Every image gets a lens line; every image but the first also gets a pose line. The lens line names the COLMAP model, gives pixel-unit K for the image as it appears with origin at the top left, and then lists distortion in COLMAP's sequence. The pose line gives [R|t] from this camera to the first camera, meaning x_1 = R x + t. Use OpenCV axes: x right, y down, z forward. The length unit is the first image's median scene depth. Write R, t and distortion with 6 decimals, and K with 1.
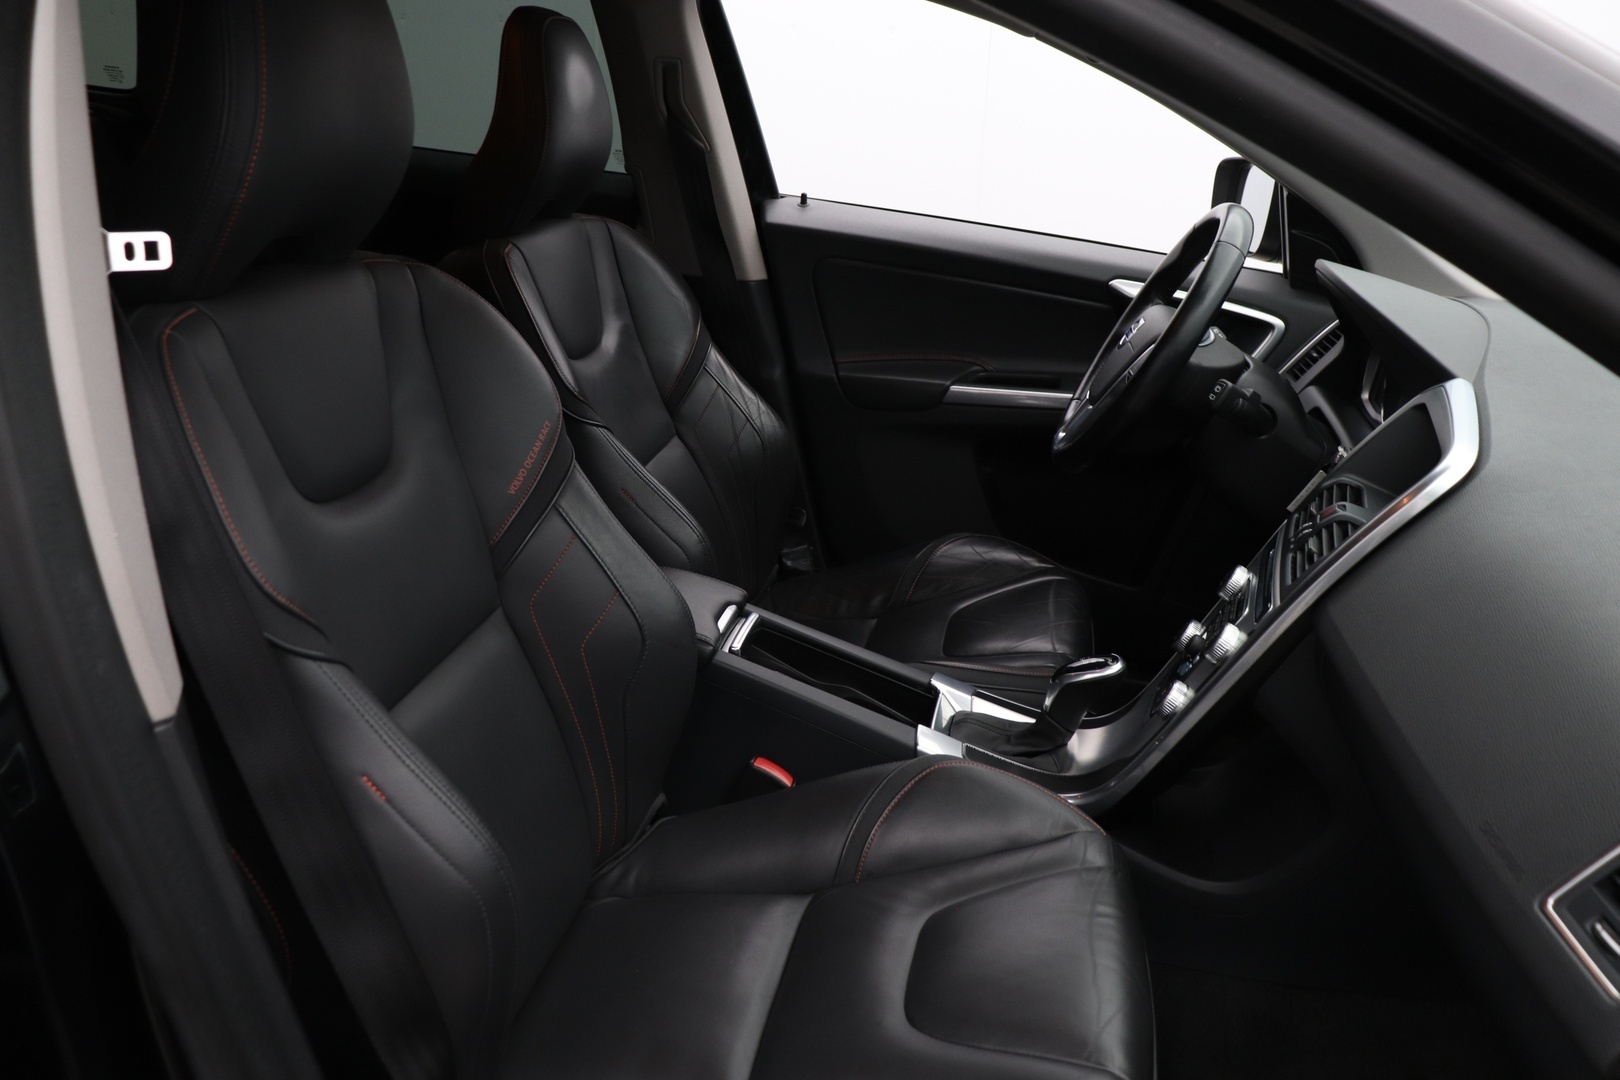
lens RADIAL K [[1305.5, 0, 829.9], [0, 1305.5, 544.5], [0, 0, 1]] dist [-0.187098, 0.126239]
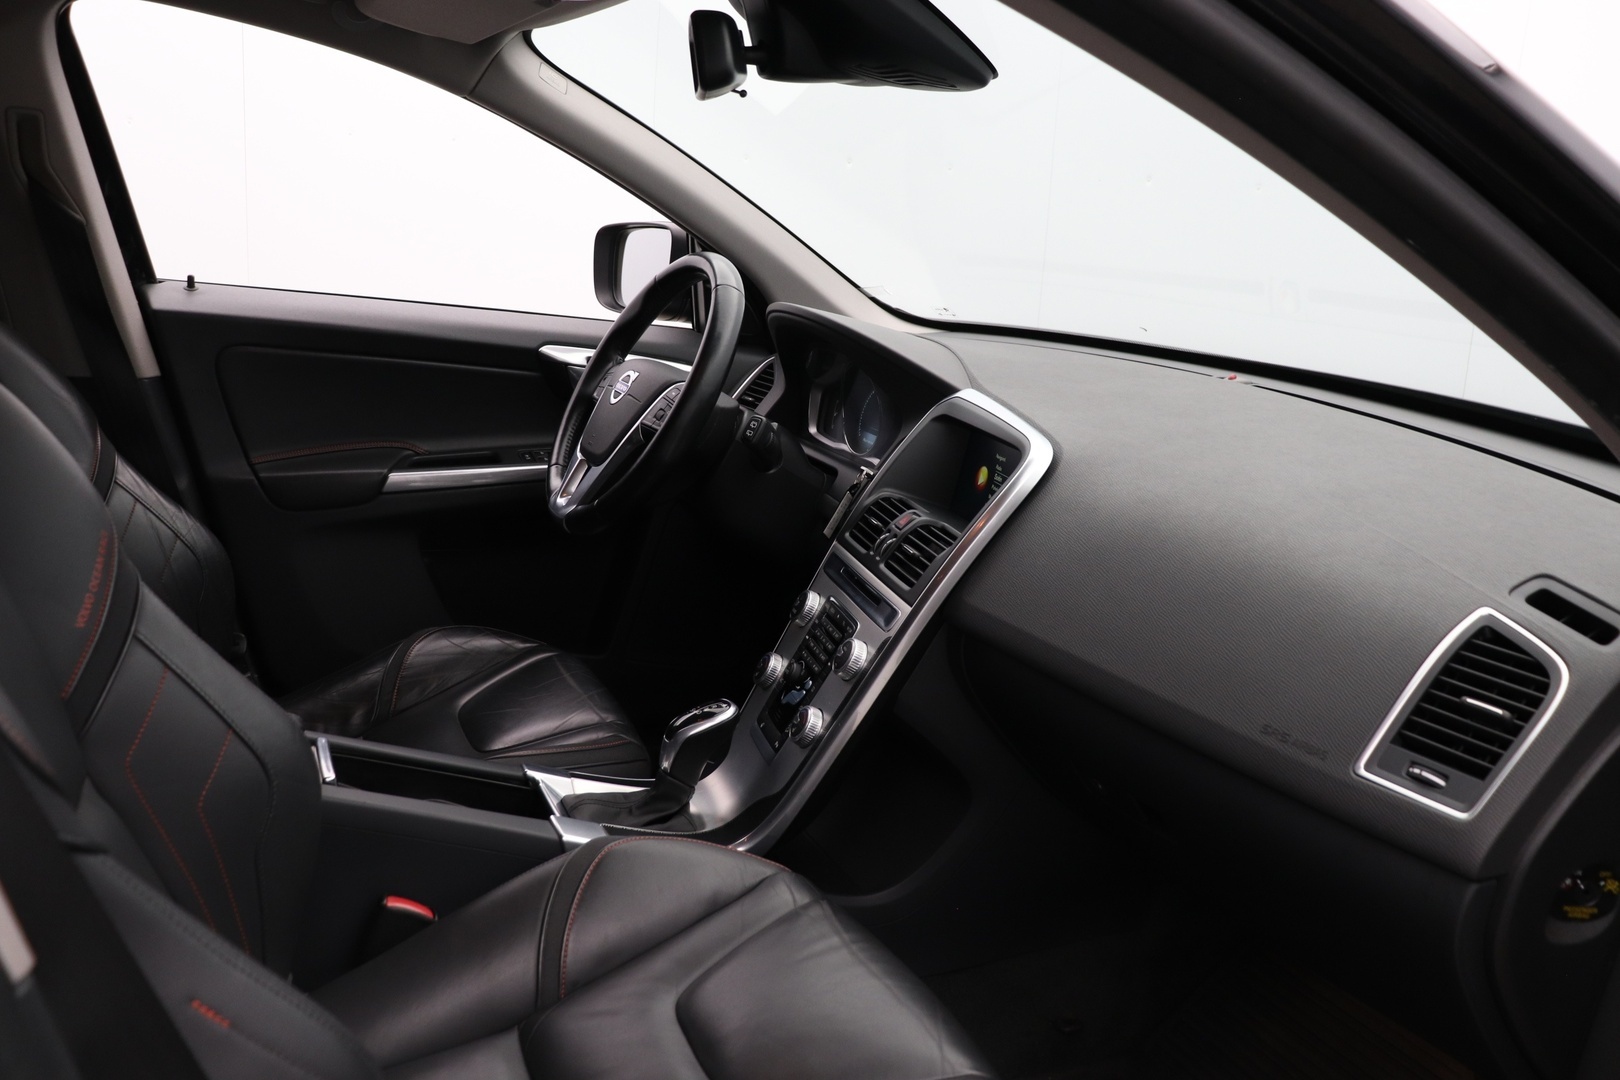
lens RADIAL K [[1305.5, 0, 829.9], [0, 1305.5, 544.5], [0, 0, 1]] dist [-0.187098, 0.126239]
pose [[0.821393, -0.135467, 0.554042, -0.167181], [0.178410, 0.983664, -0.023988, 0.005639], [-0.541742, 0.118550, 0.832143, 0.084302]]
